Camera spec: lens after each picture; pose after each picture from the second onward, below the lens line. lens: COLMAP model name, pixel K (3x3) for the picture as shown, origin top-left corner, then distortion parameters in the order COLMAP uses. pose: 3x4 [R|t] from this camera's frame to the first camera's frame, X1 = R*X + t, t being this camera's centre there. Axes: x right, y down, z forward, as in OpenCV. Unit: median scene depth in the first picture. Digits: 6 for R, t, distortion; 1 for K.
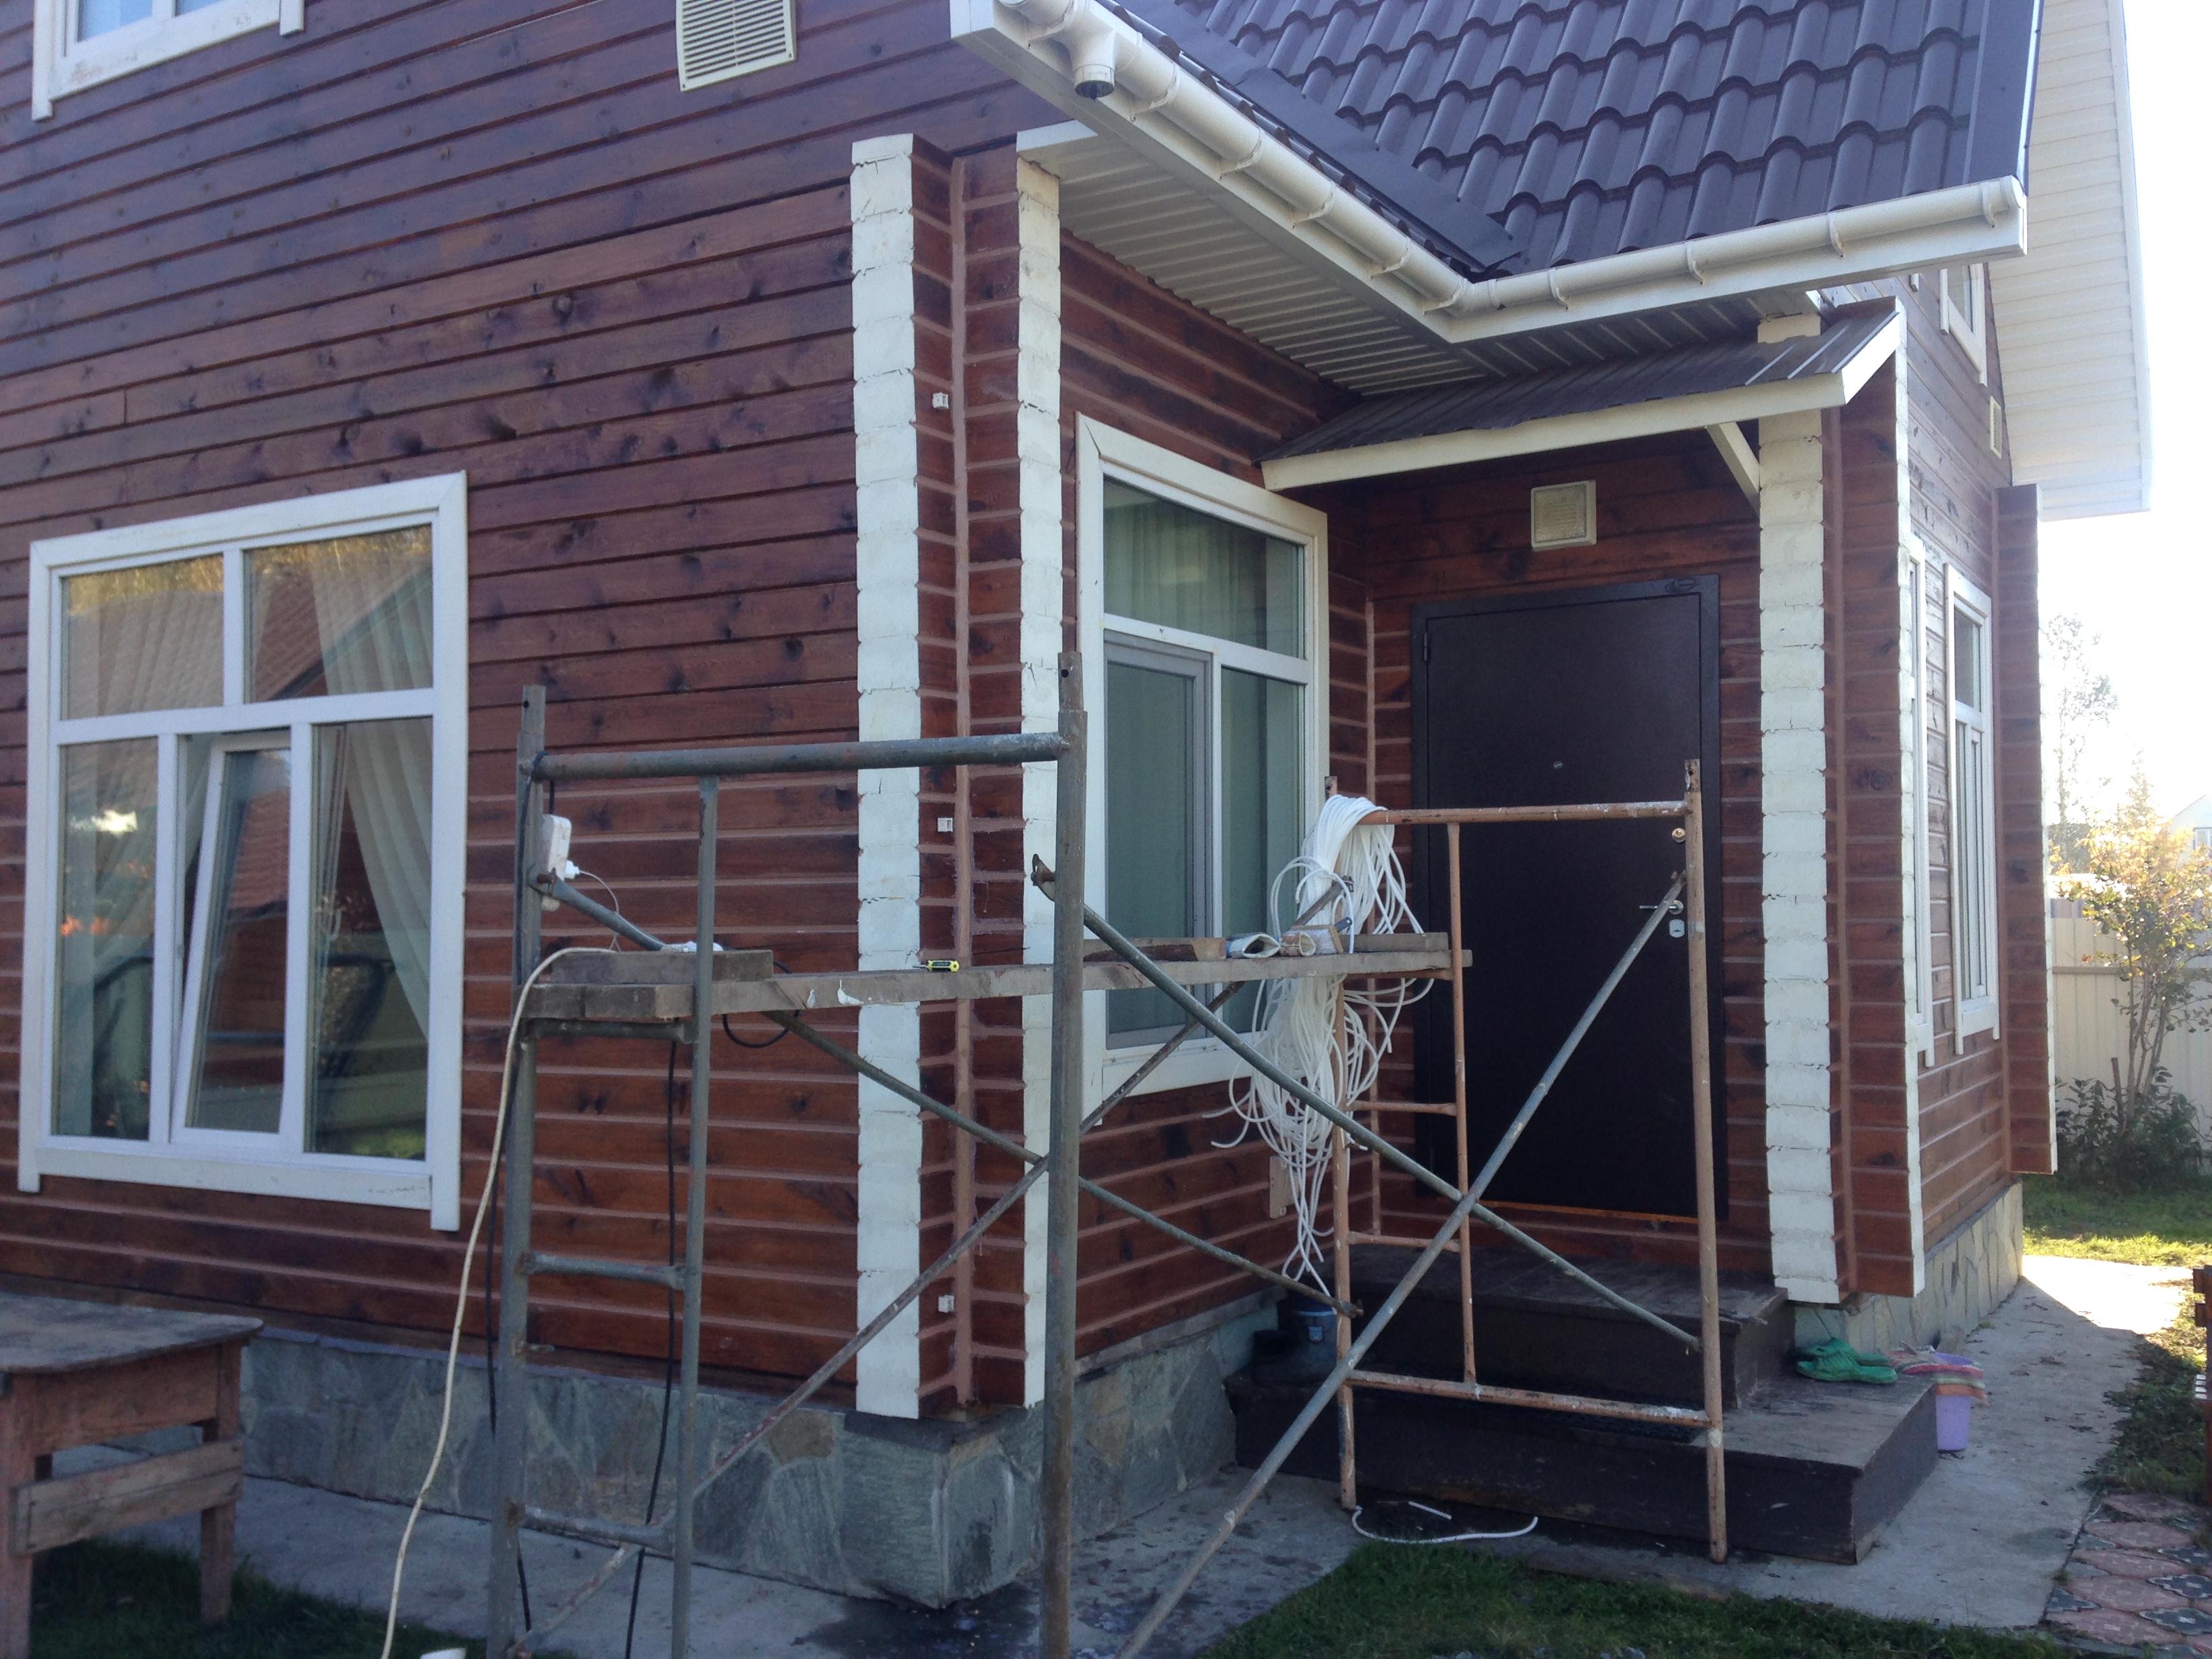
lens RADIAL K [[2000.5, 0, 1141.2], [0, 2000.5, 833.6], [0, 0, 1]] dist [0.196530, -0.294965]
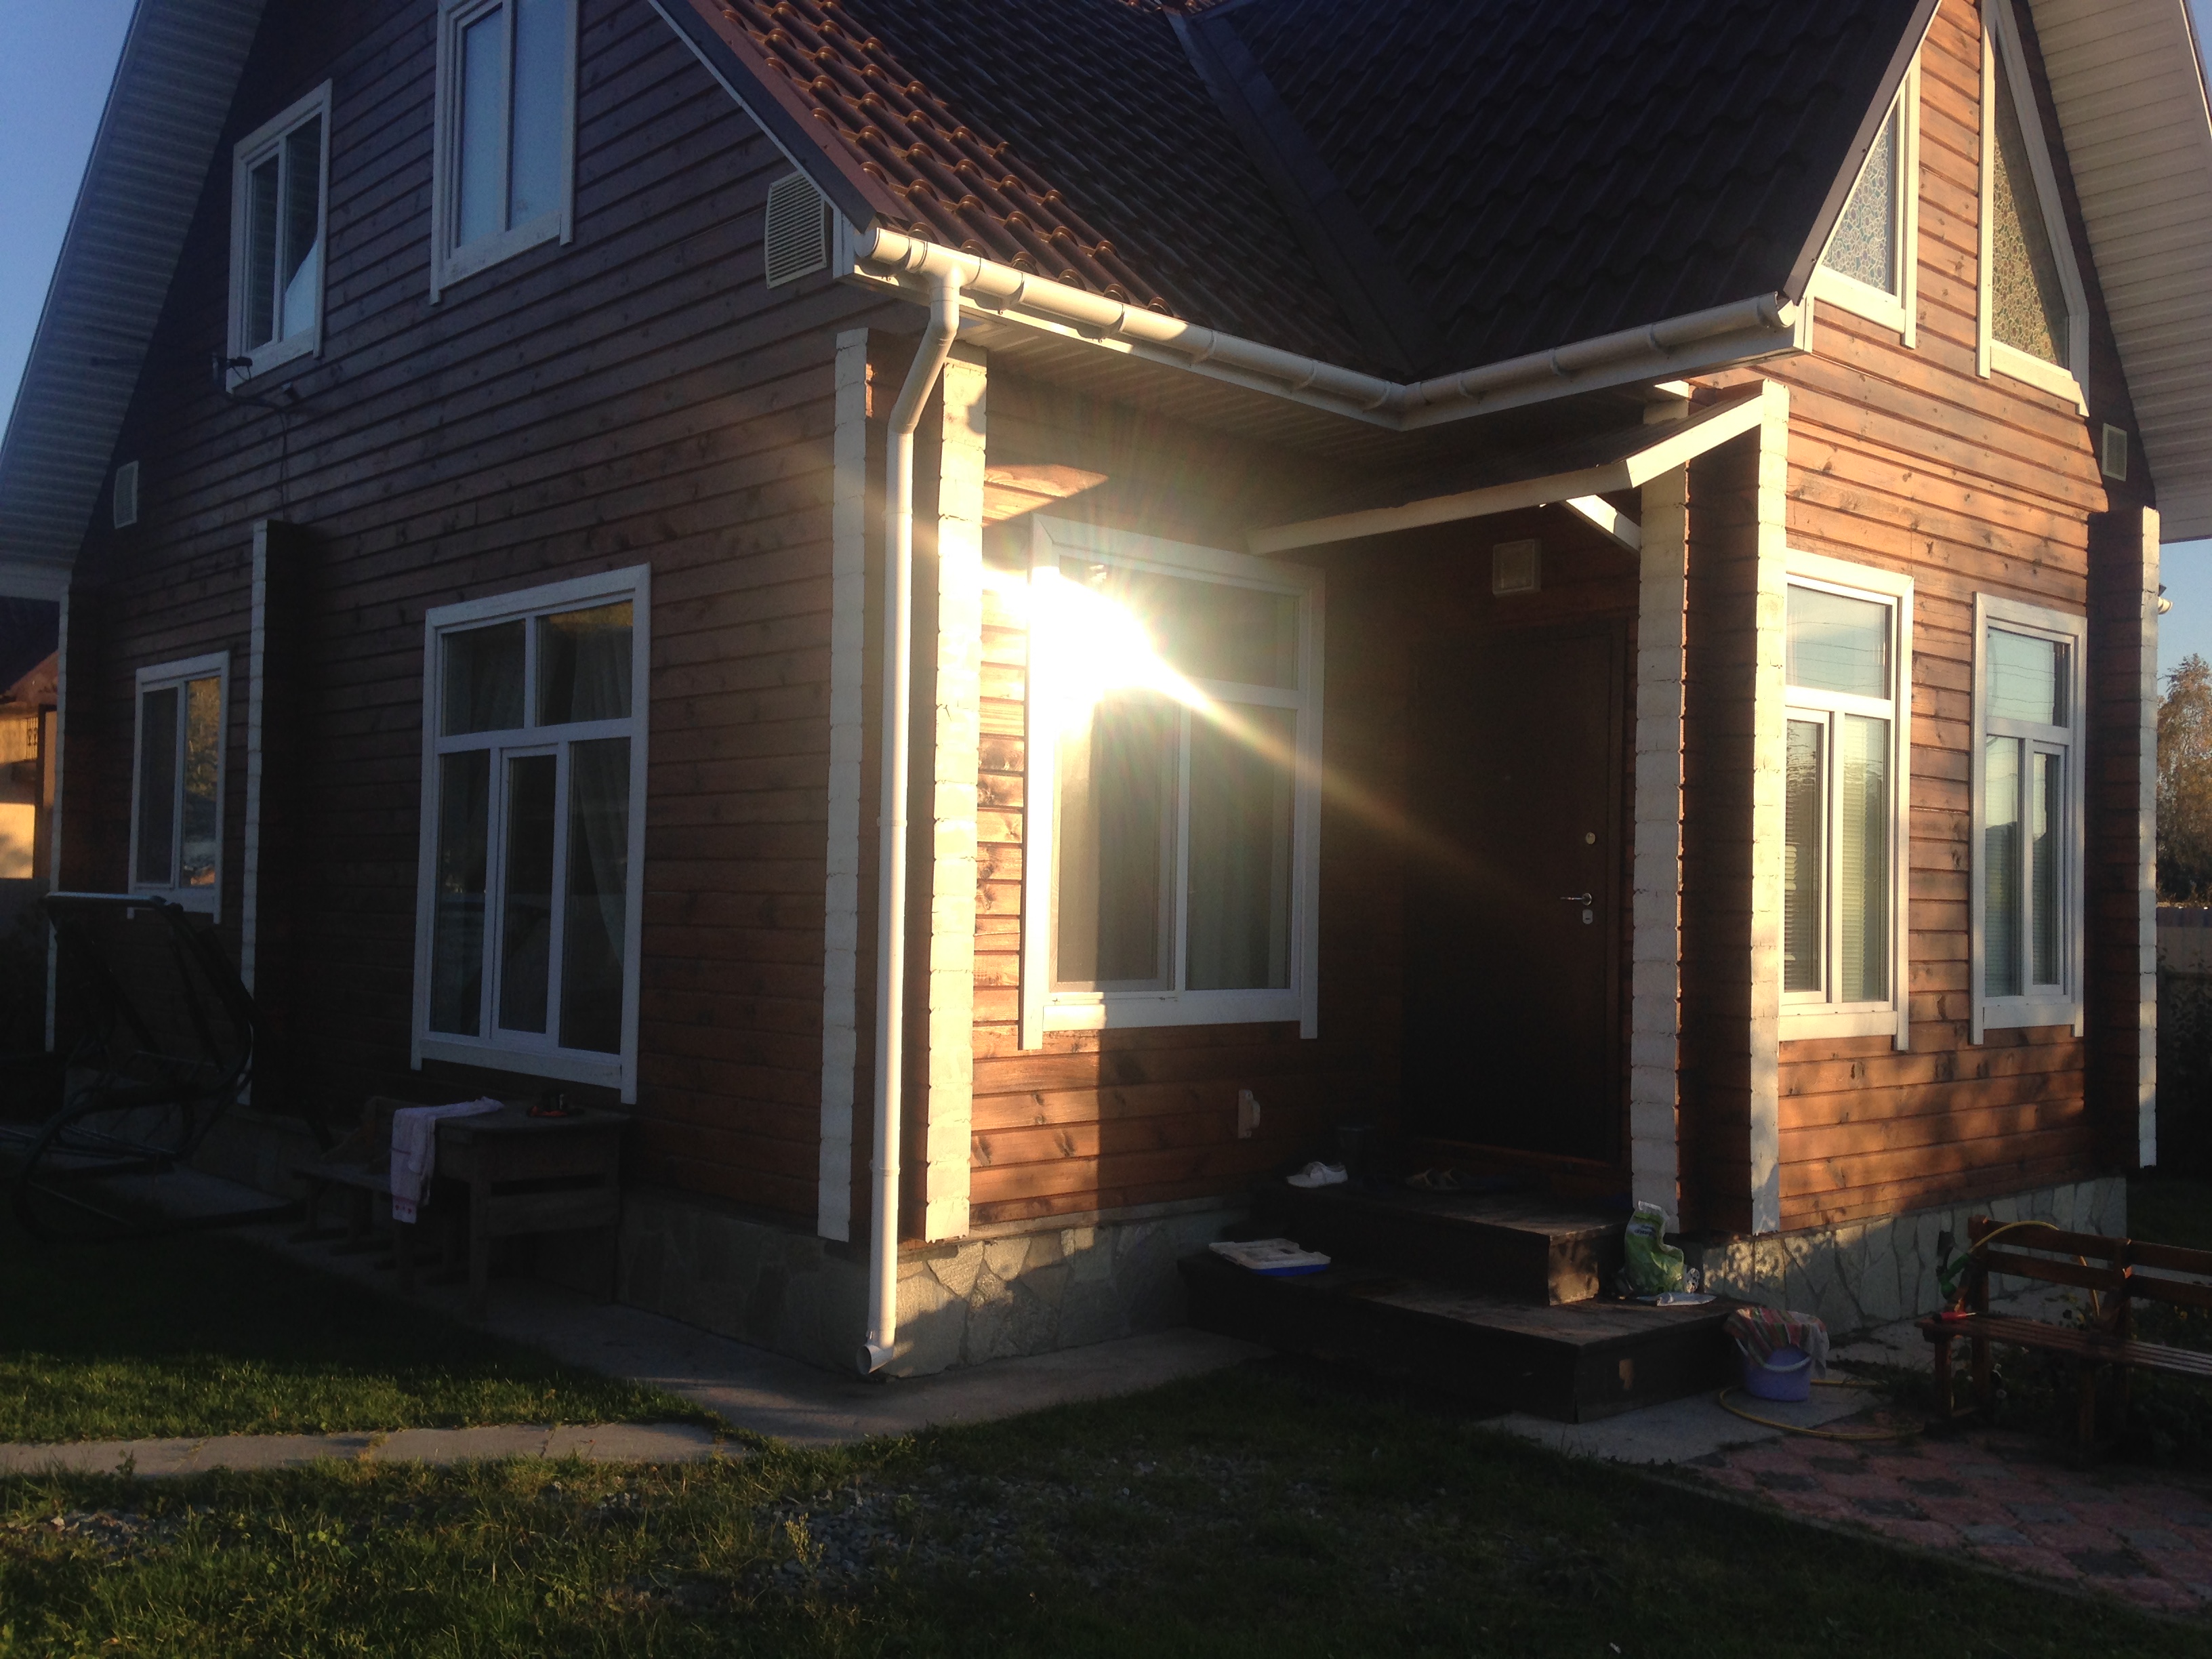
lens RADIAL K [[2000.5, 0, 1141.2], [0, 2000.5, 833.6], [0, 0, 1]] dist [0.196530, -0.294965]
pose [[0.958316, 0.016588, -0.285228, 0.392174], [-0.014735, 0.999854, 0.008639, -0.009274], [0.285330, -0.004076, 0.958421, -0.232527]]
